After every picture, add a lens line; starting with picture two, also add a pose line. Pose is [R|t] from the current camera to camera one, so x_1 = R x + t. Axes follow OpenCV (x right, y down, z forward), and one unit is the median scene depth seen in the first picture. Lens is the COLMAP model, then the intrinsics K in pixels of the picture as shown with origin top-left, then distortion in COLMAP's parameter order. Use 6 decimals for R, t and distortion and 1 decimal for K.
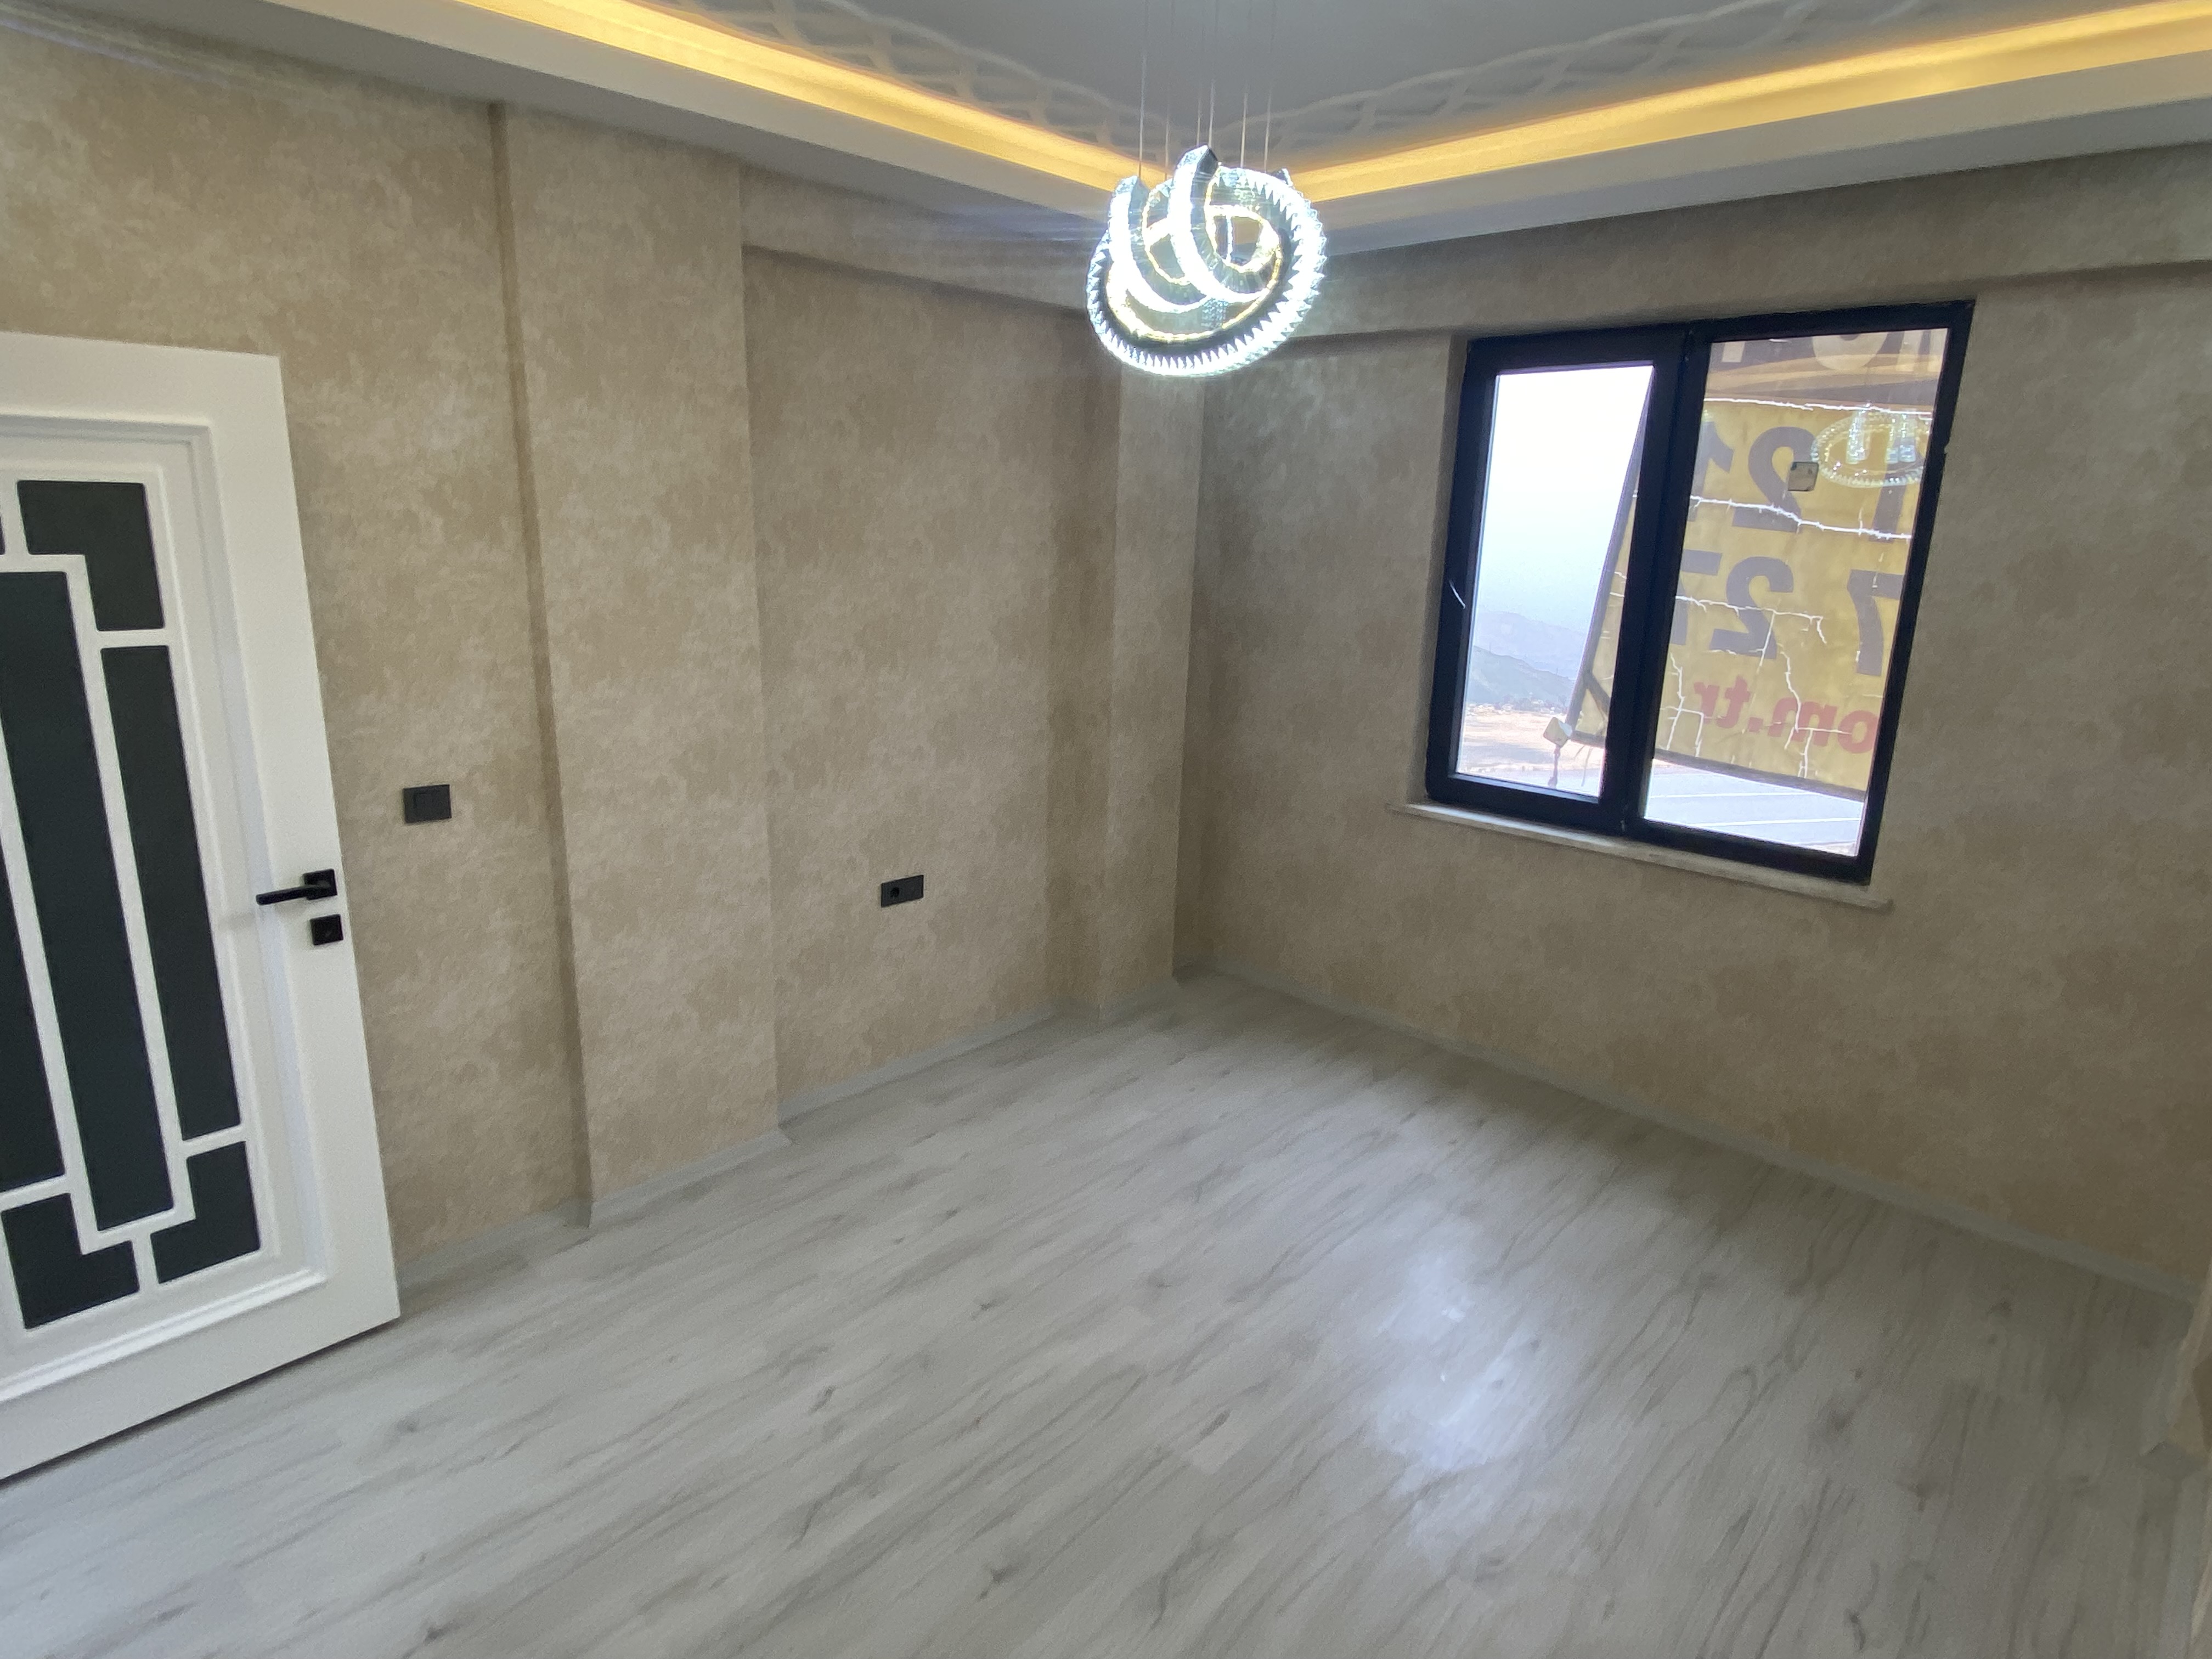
lens RADIAL K [[1220.6, 0, 1098.6], [0, 1220.6, 832.5], [0, 0, 1]] dist [0.043708, -0.035117]
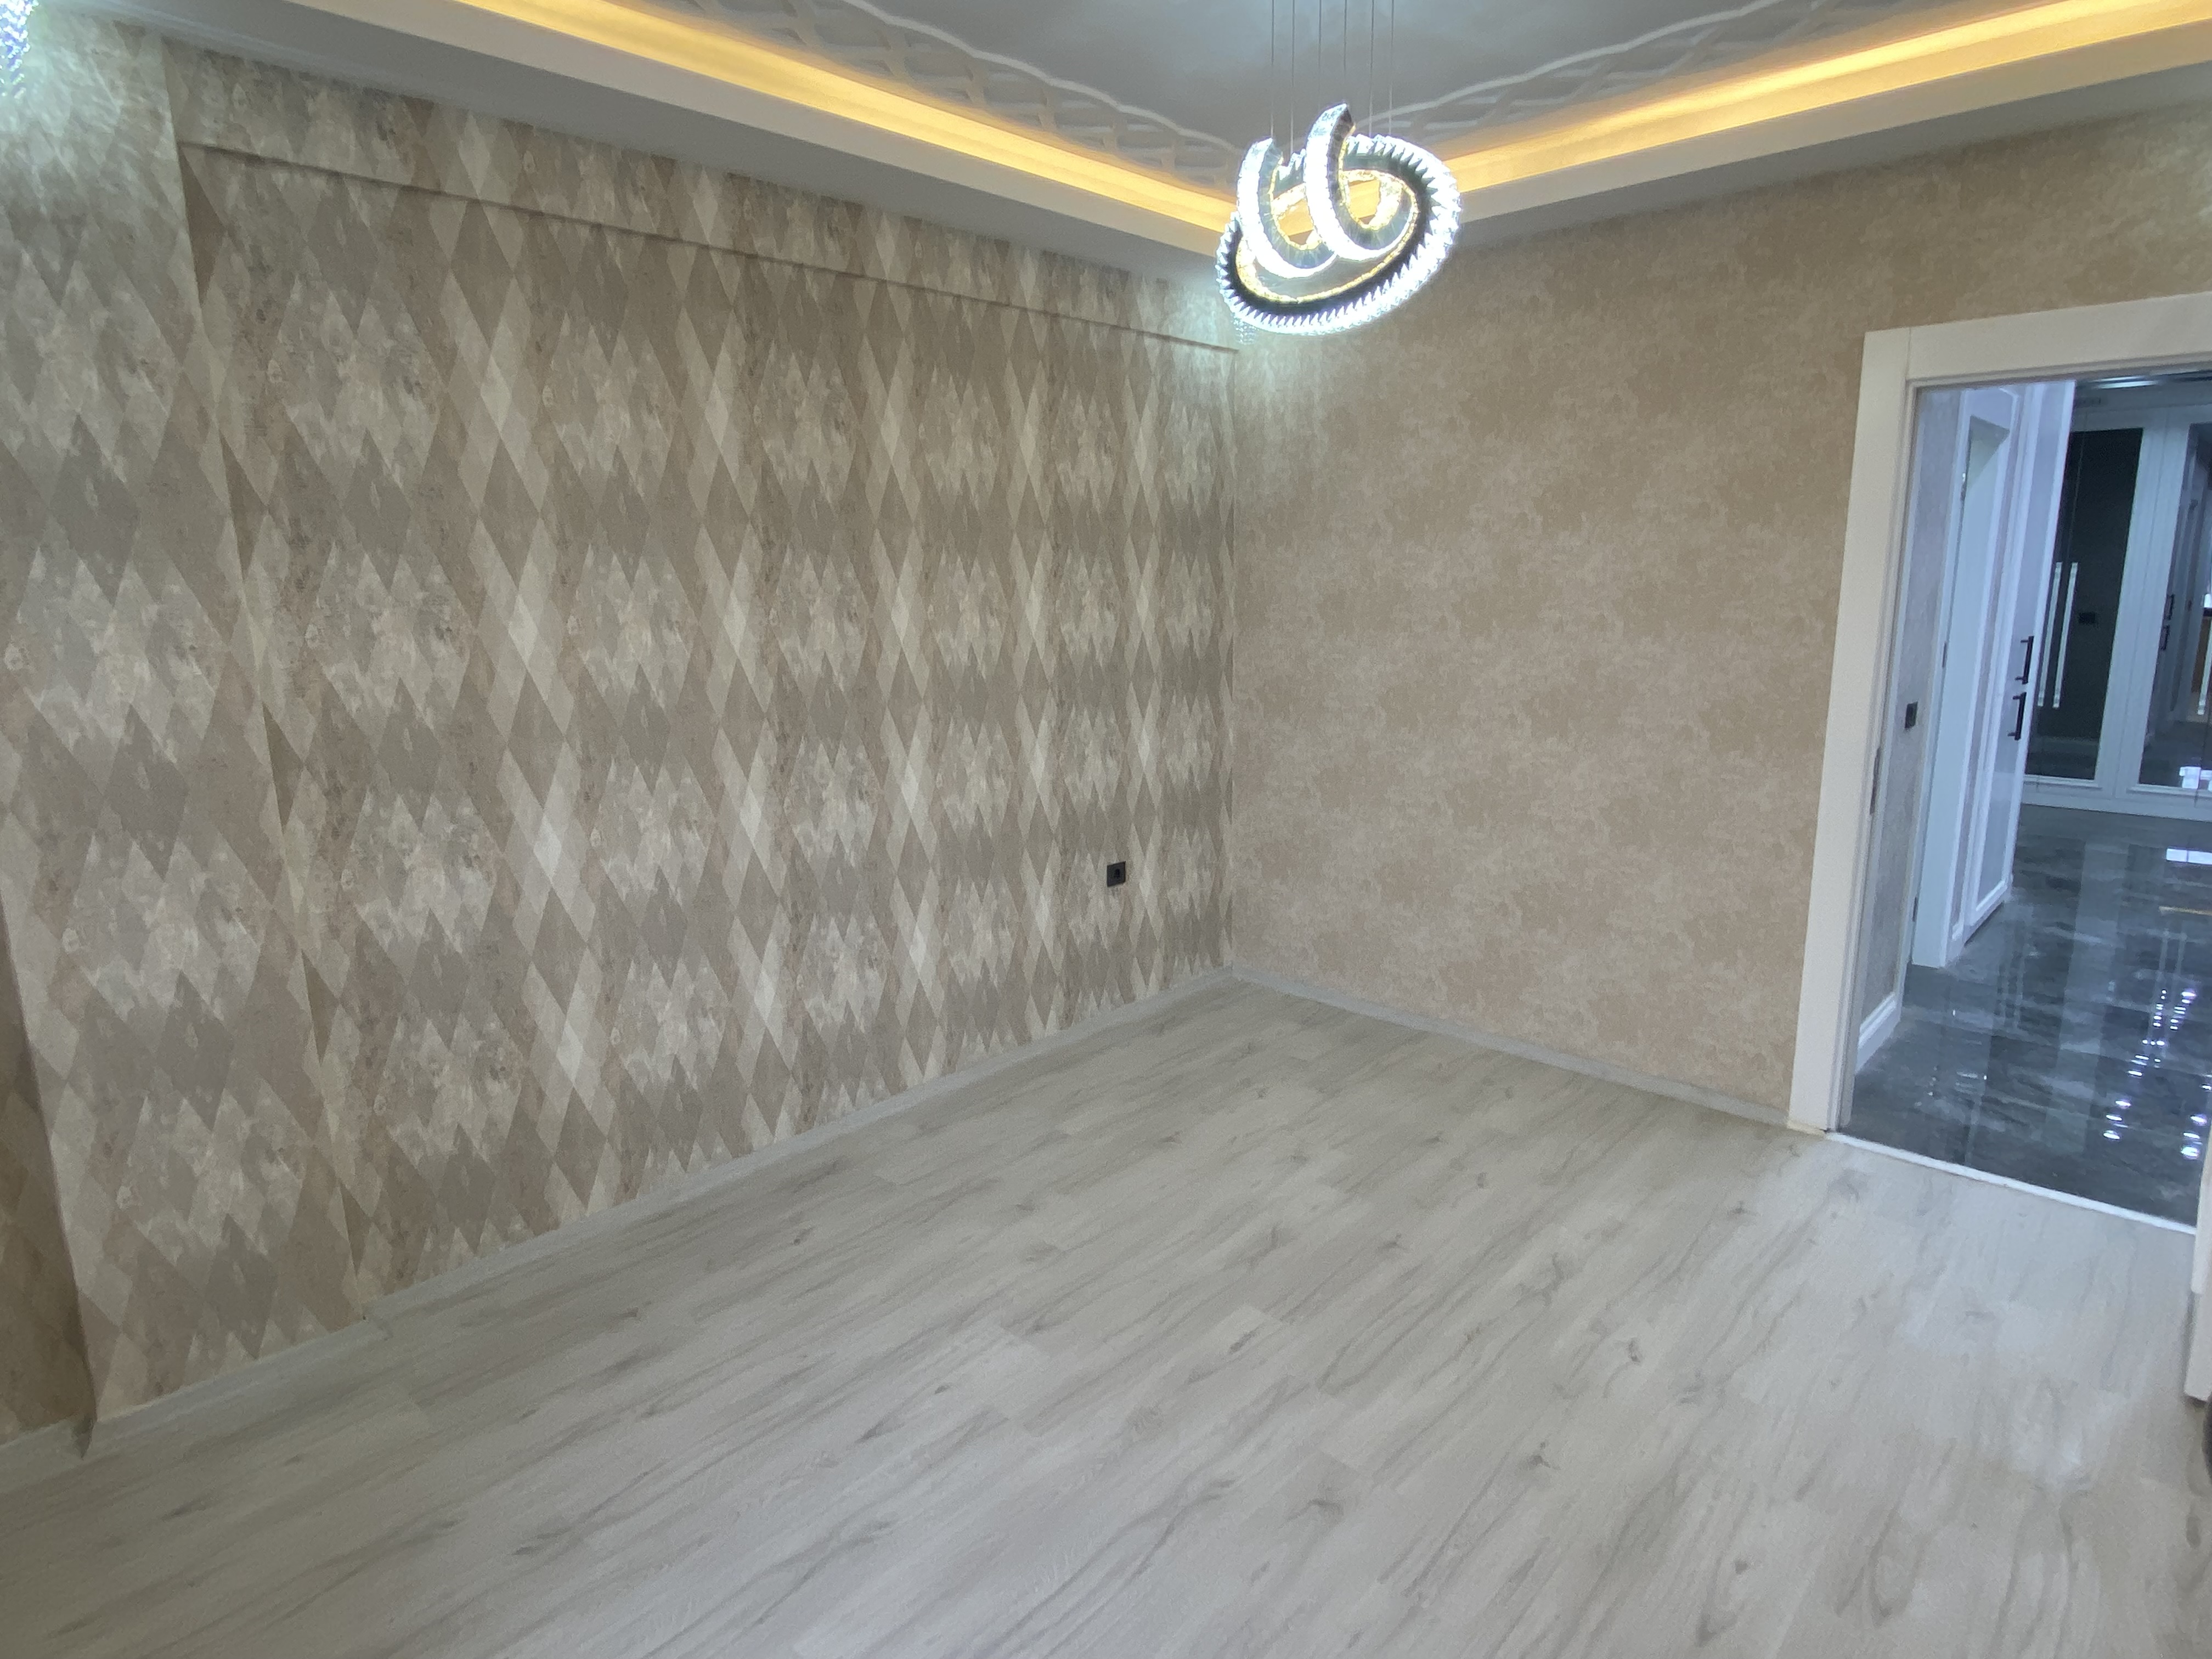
lens RADIAL K [[1220.6, 0, 1096.4], [0, 1220.6, 815.0], [0, 0, 1]] dist [0.043708, -0.035117]
pose [[-0.999953, -0.009665, -0.000831, 0.194932], [-0.009075, 0.901649, 0.432373, -0.325330], [-0.003429, 0.432361, -0.901694, 1.524136]]
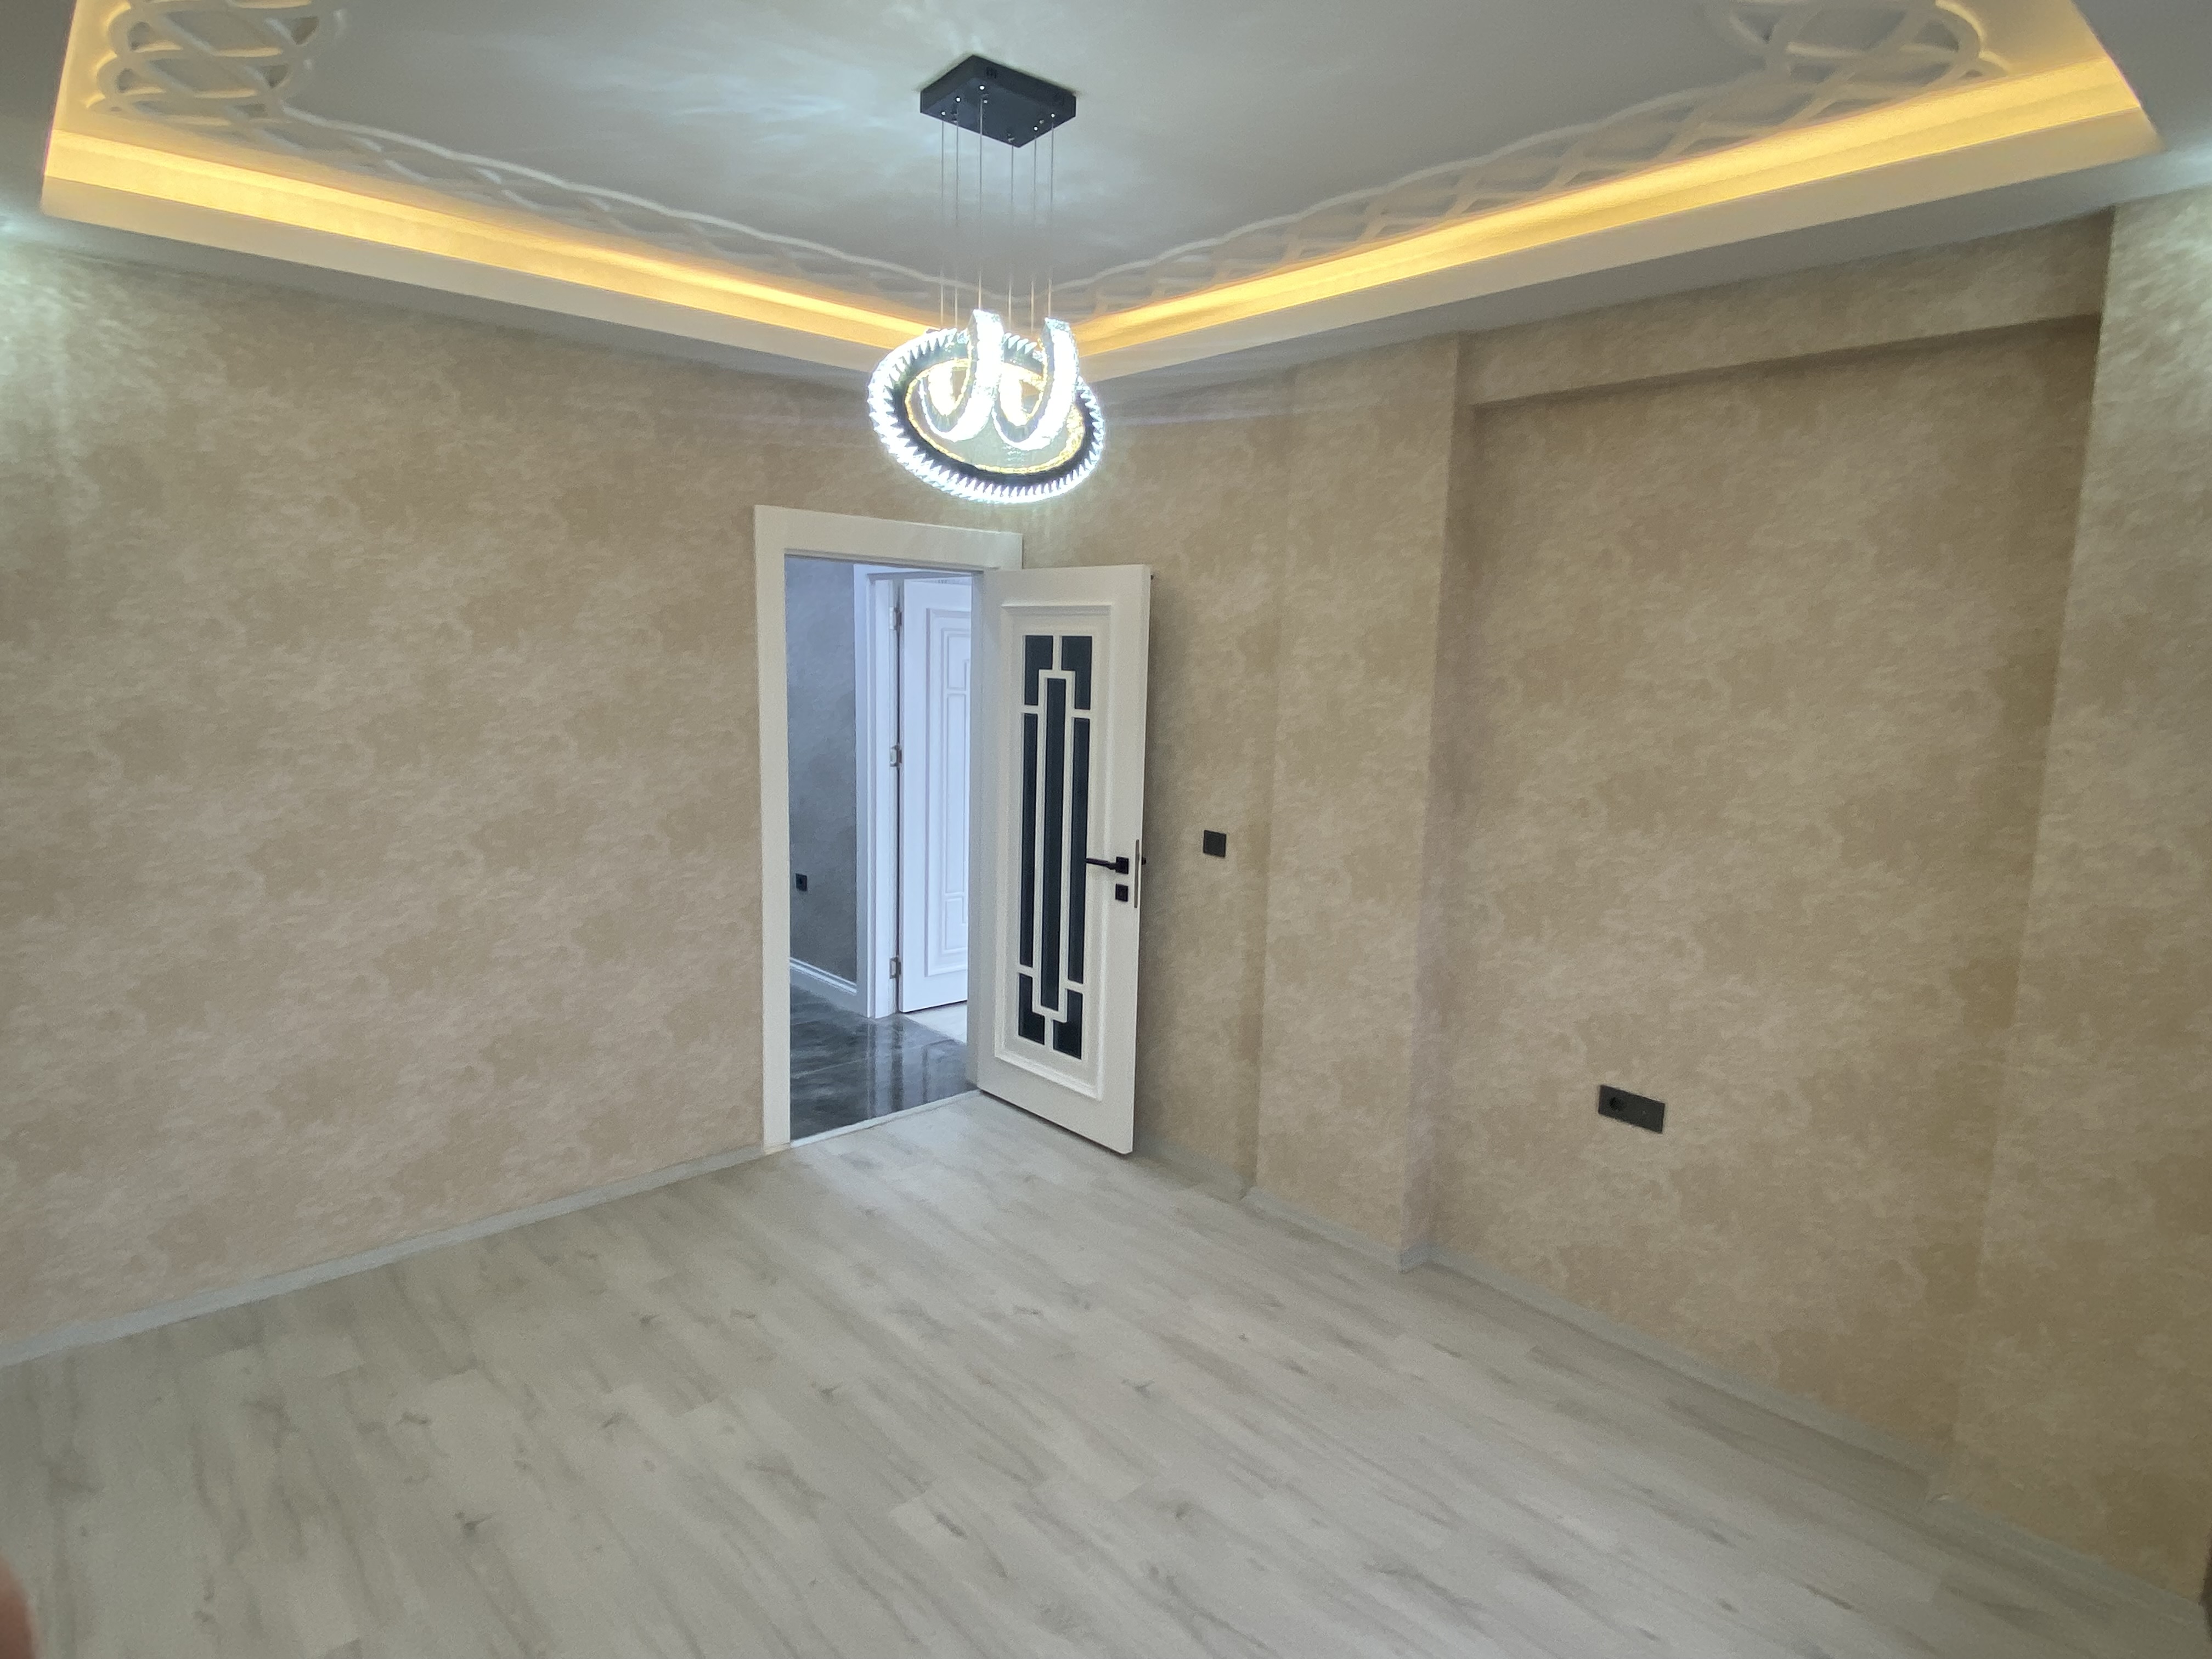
lens RADIAL K [[1220.6, 0, 1098.4], [0, 1220.6, 825.0], [0, 0, 1]] dist [0.043708, -0.035117]
pose [[-0.077360, 0.115308, -0.990313, 0.870727], [-0.274155, 0.952538, 0.132325, -0.189568], [0.958569, 0.281736, -0.042076, 0.868952]]
